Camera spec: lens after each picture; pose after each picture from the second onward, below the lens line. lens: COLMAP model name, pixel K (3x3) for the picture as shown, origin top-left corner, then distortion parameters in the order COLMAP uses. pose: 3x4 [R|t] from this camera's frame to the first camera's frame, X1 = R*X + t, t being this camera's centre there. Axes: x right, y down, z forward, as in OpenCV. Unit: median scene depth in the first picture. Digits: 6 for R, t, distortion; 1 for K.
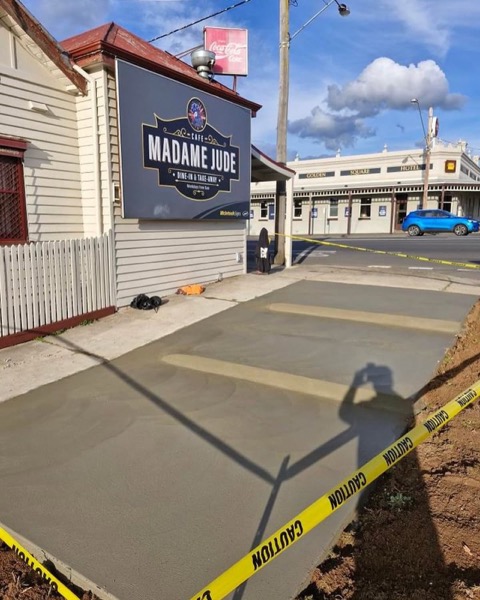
lens RADIAL K [[458.3, 0, 231.9], [0, 458.3, 299.0], [0, 0, 1]] dist [0.112071, -0.130538]
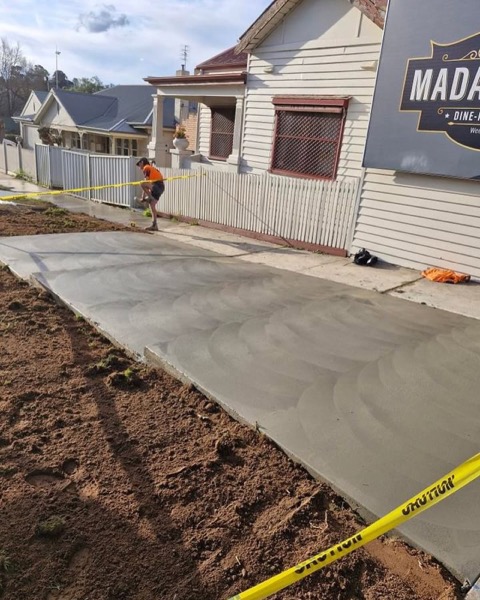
lens RADIAL K [[458.3, 0, 231.9], [0, 458.3, 299.0], [0, 0, 1]] dist [0.112071, -0.130538]
pose [[-0.282500, 0.298753, -0.911559, 0.797935], [-0.238420, 0.898580, 0.368388, -0.206655], [0.929166, 0.321404, -0.182621, 0.948383]]
